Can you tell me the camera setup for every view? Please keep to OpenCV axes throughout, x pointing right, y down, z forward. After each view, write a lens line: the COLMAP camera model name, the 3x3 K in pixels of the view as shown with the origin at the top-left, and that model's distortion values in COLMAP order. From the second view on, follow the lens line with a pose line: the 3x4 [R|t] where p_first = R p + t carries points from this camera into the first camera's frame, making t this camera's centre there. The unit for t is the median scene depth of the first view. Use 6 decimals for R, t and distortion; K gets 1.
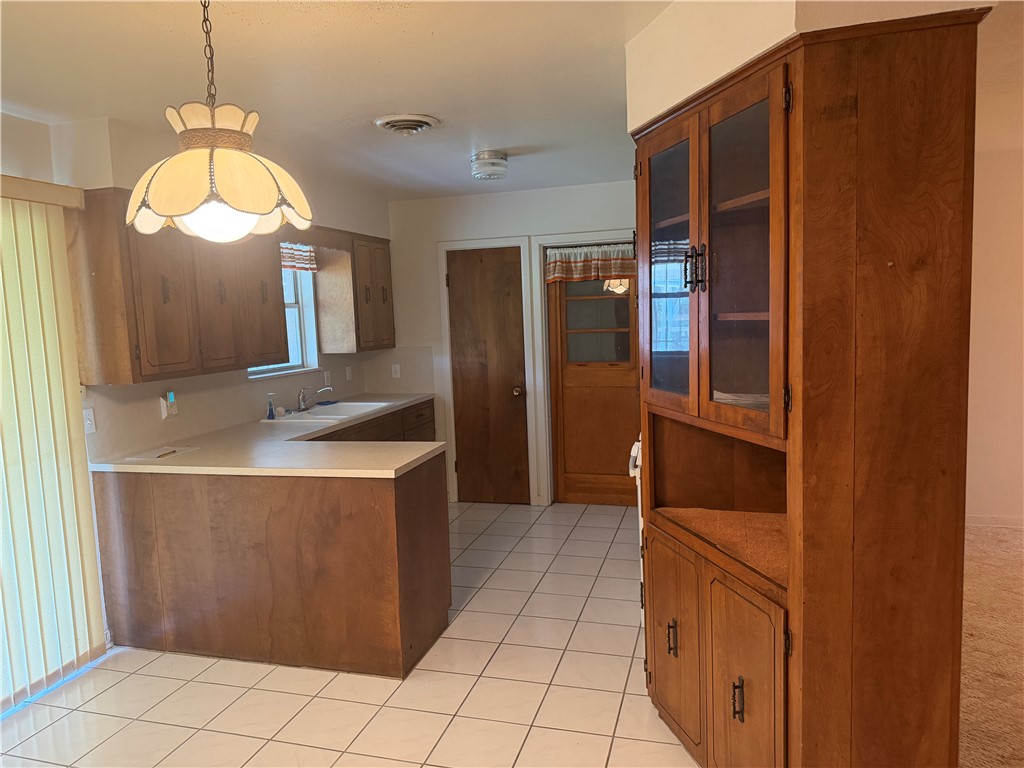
lens RADIAL K [[717.0, 0, 512.0], [0, 717.0, 384.0], [0, 0, 1]] dist [0.119016, -0.135605]
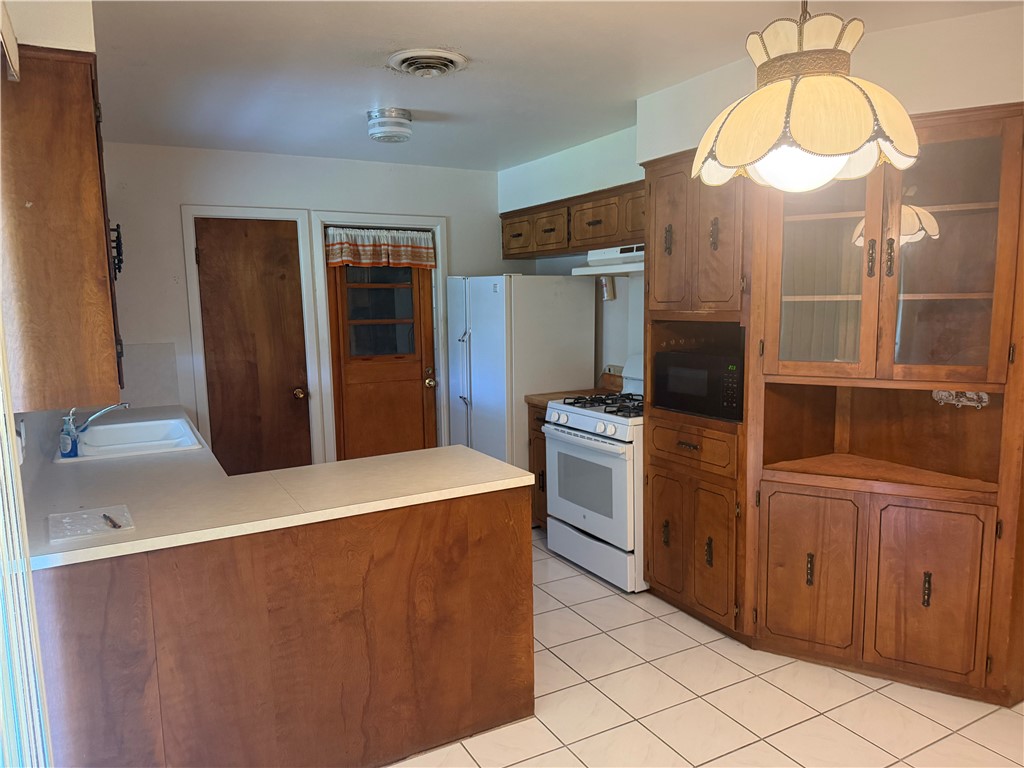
lens RADIAL K [[717.0, 0, 512.0], [0, 717.0, 384.0], [0, 0, 1]] dist [0.119016, -0.135605]
pose [[0.702535, -0.062192, 0.708927, -0.441460], [0.063001, 0.997698, 0.025092, -0.006344], [-0.708855, 0.027035, 0.704835, 0.232049]]
